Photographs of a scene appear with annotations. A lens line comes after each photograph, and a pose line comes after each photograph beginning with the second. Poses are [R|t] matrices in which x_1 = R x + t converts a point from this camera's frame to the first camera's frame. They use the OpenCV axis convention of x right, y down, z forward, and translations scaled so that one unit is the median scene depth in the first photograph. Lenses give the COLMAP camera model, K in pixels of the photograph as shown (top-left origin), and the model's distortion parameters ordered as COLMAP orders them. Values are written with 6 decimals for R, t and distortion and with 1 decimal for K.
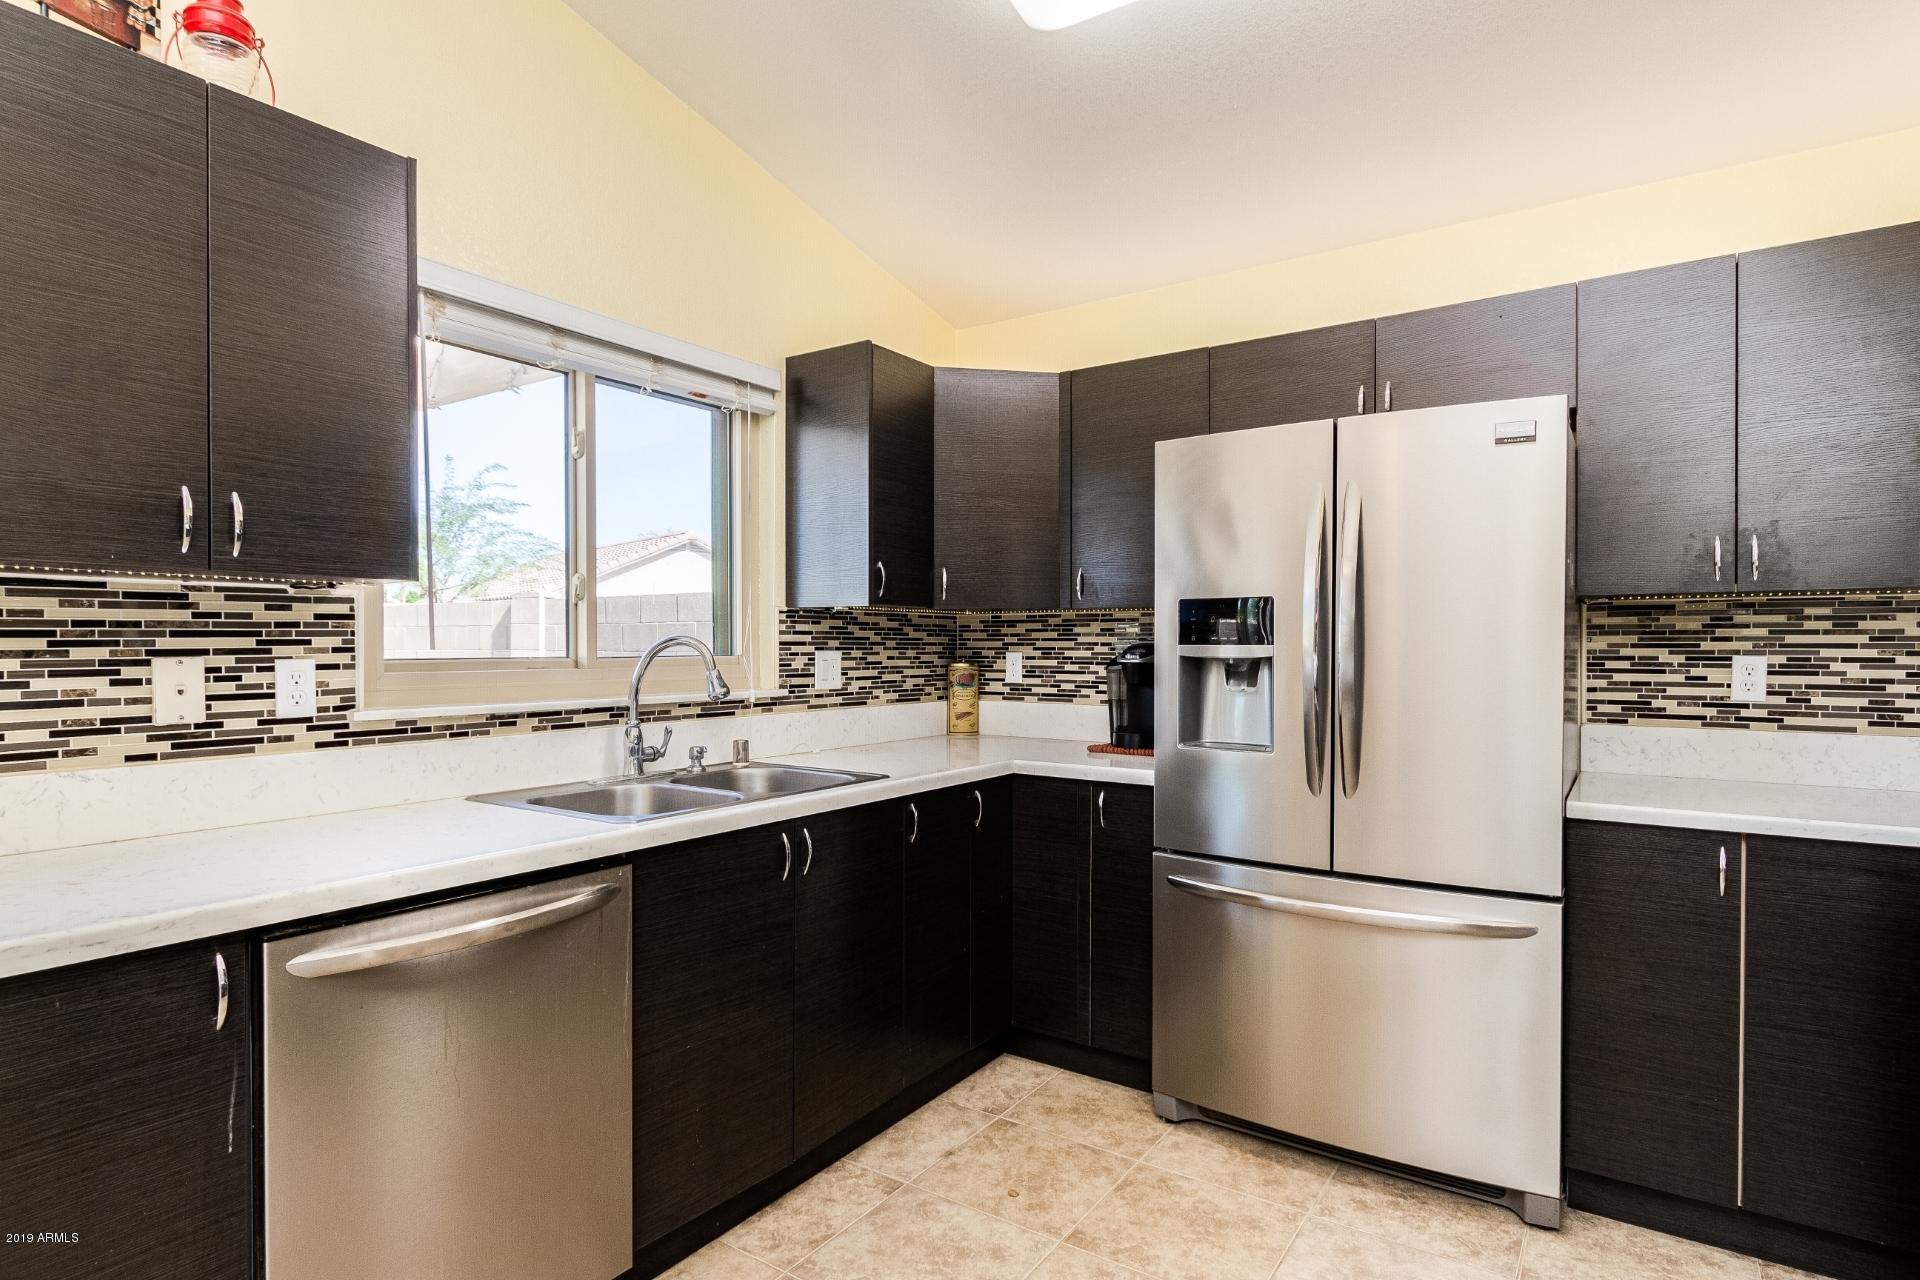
lens RADIAL K [[997.7, 0, 958.9], [0, 997.7, 648.5], [0, 0, 1]] dist [-0.002078, -0.000361]
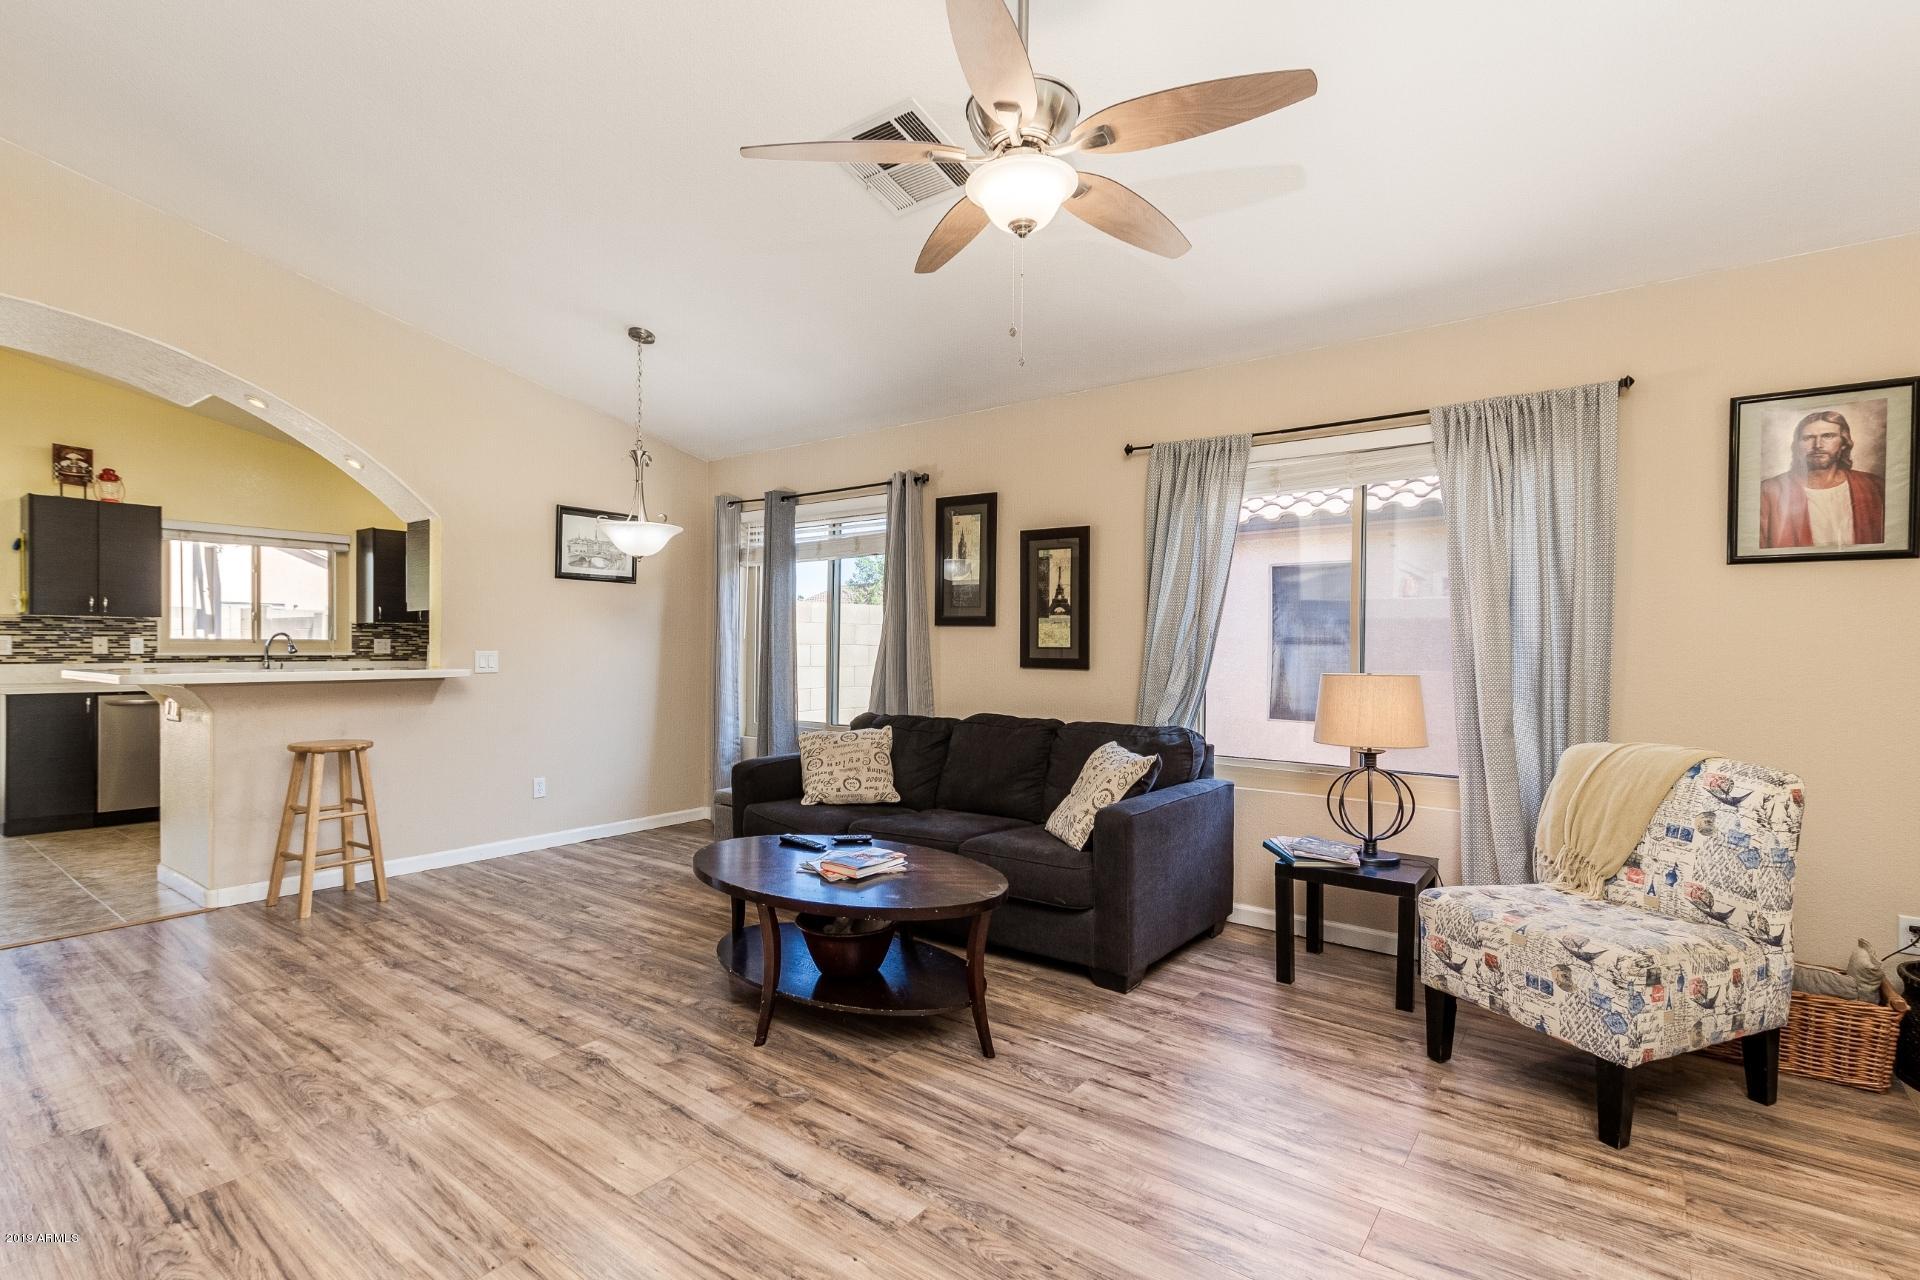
lens RADIAL K [[890.9, 0, 959.0], [0, 890.9, 650.6], [0, 0, 1]] dist [0.009017, -0.002330]
pose [[0.998751, 0.008123, -0.049297, 2.520204], [-0.008067, 0.999967, 0.001326, 0.029495], [0.049307, -0.000926, 0.998783, -2.143440]]
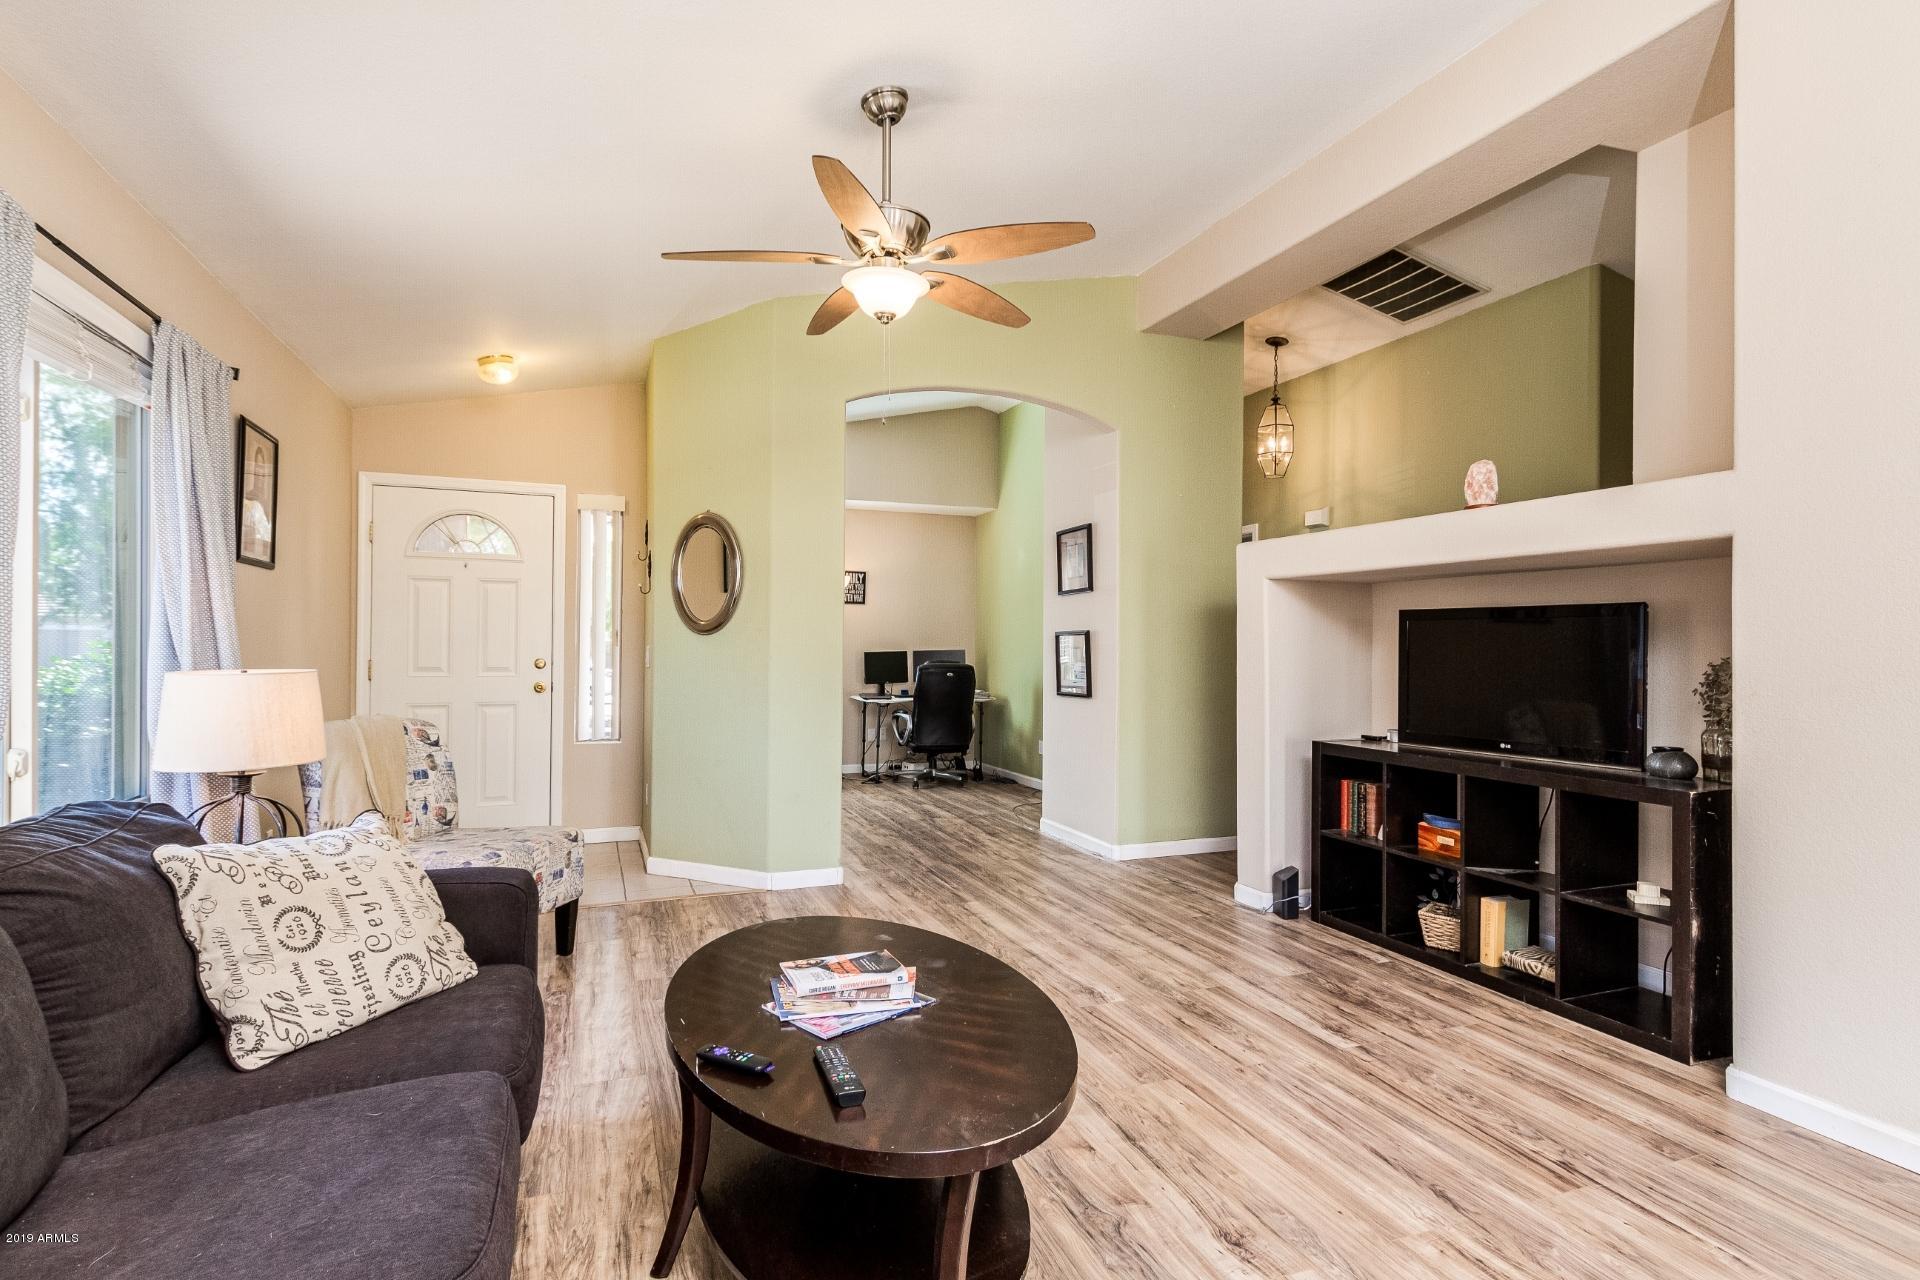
lens RADIAL K [[937.8, 0, 950.7], [0, 937.8, 636.7], [0, 0, 1]] dist [0.009431, 0.000253]
pose [[-0.822363, -0.001552, 0.568962, 1.595032], [-0.005430, 0.999972, -0.005121, 0.021348], [-0.568938, -0.007301, -0.822348, 0.156314]]
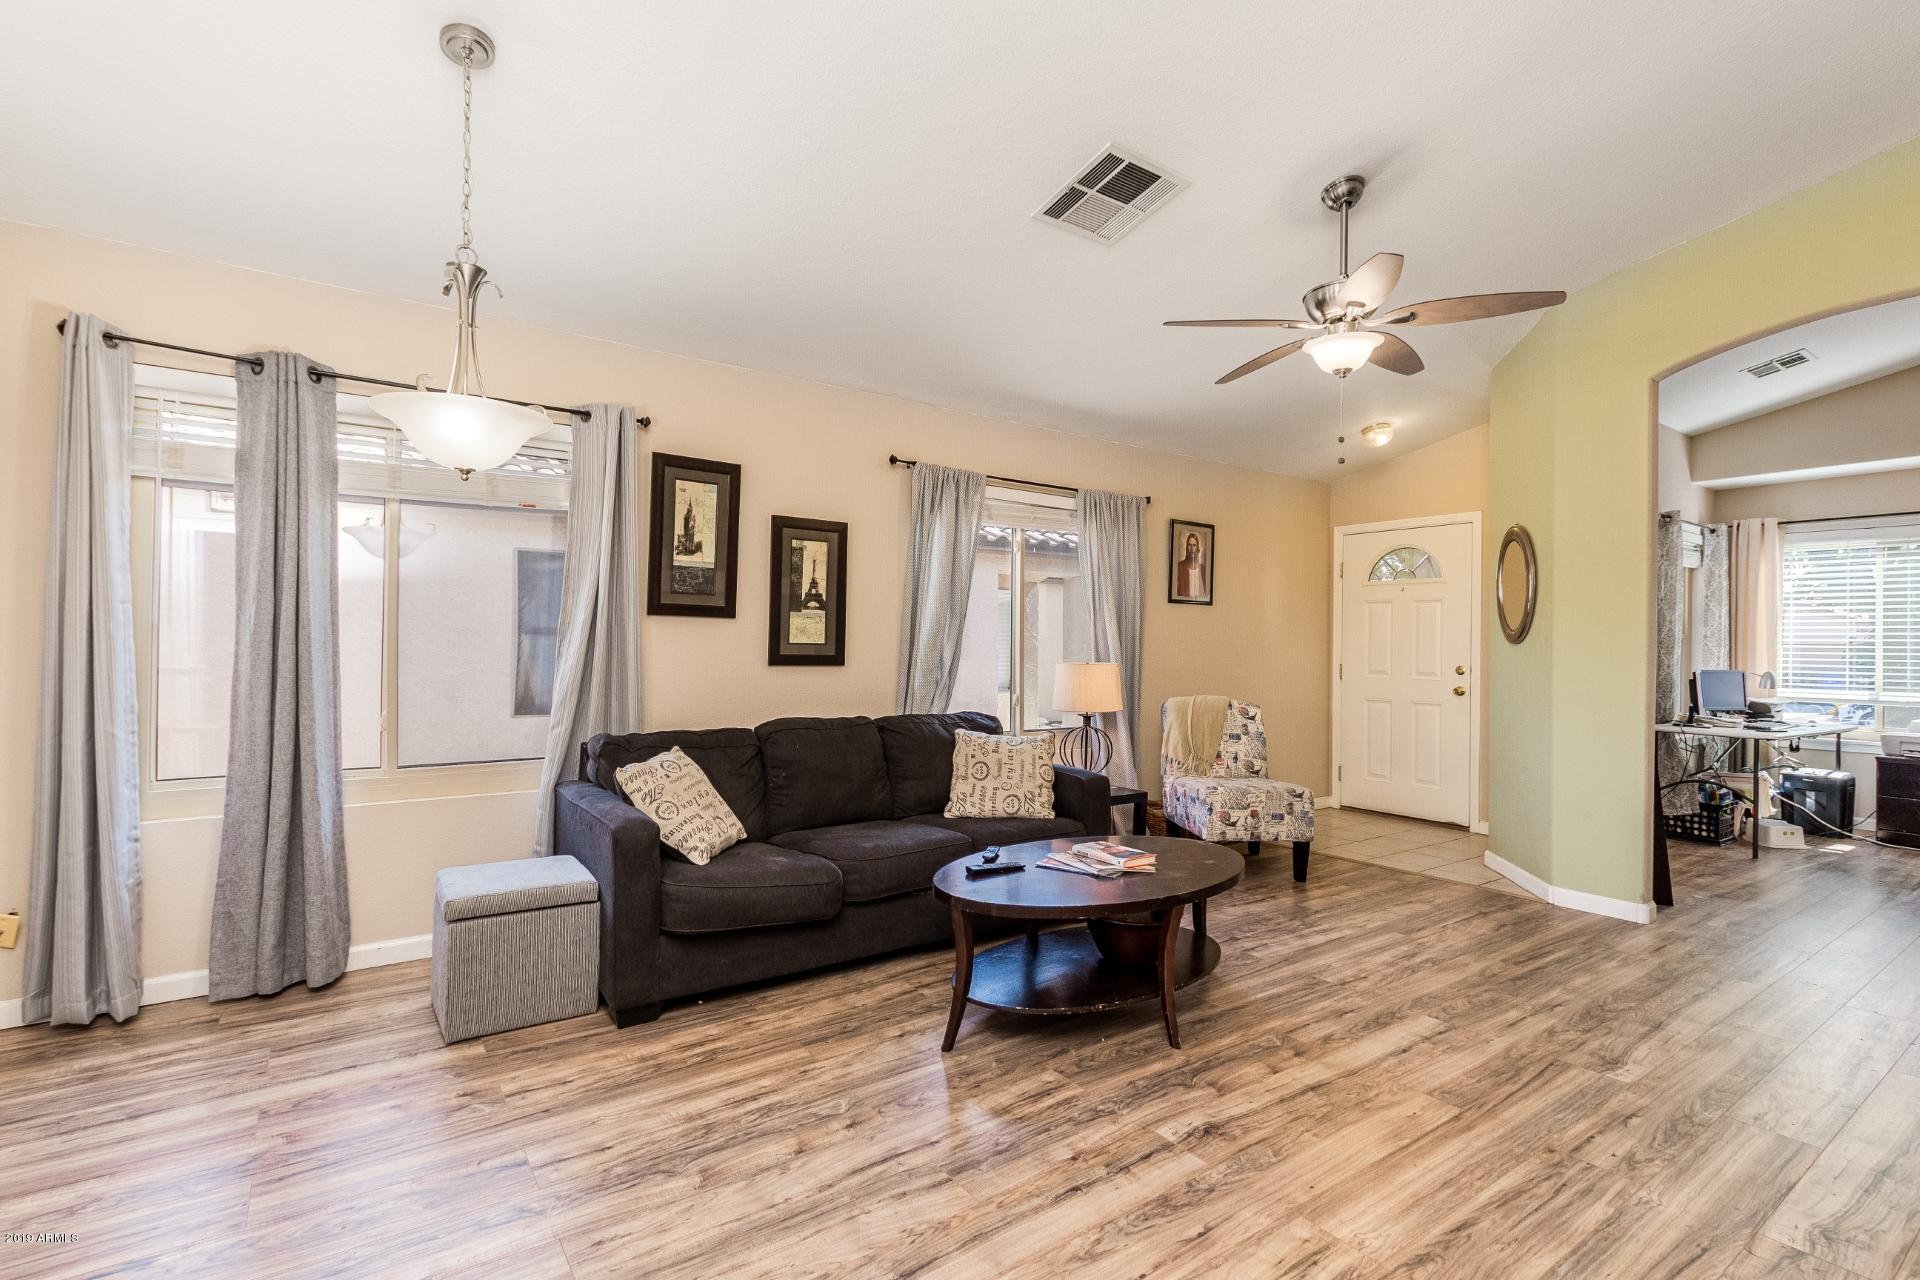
lens RADIAL K [[890.9, 0, 947.7], [0, 890.9, 640.2], [0, 0, 1]] dist [0.009017, -0.002330]
pose [[0.355095, 0.008817, 0.934789, 0.704283], [-0.008393, 0.999945, -0.006244, 0.024750], [-0.934793, -0.005628, 0.355150, -0.922580]]
